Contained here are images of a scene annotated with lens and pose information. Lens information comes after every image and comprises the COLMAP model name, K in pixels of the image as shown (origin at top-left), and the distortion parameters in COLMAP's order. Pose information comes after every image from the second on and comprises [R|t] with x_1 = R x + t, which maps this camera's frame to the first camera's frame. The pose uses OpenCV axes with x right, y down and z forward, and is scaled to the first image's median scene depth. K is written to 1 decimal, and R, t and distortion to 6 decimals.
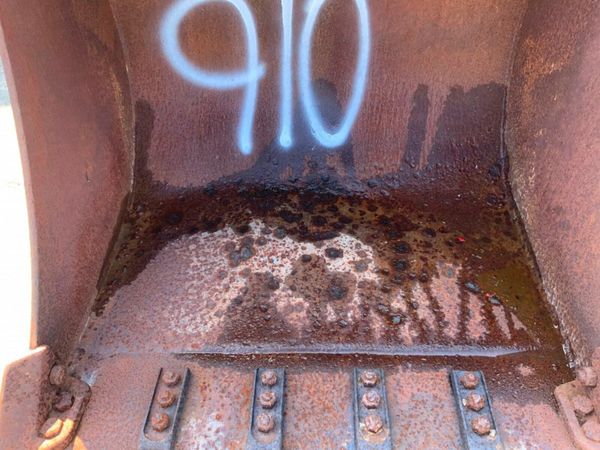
lens RADIAL K [[497.9, 0, 300.5], [0, 497.9, 225.8], [0, 0, 1]] dist [0.122207, -0.246729]
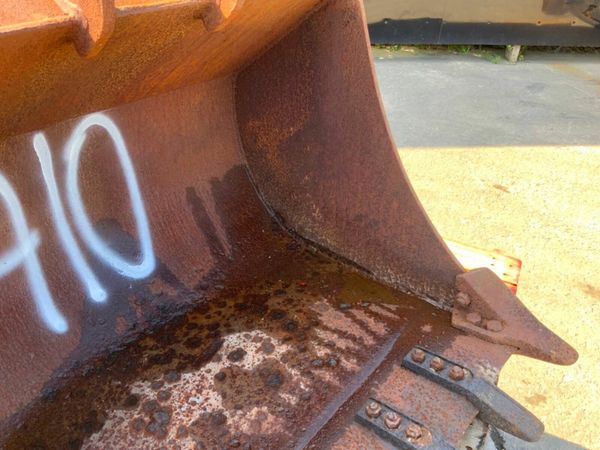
lens RADIAL K [[497.9, 0, 300.5], [0, 497.9, 225.8], [0, 0, 1]] dist [0.122207, -0.246729]
pose [[0.614771, -0.397363, 0.681293, -0.421765], [0.556002, 0.831007, -0.017030, -0.068396], [-0.559391, 0.389270, 0.731813, 0.126969]]
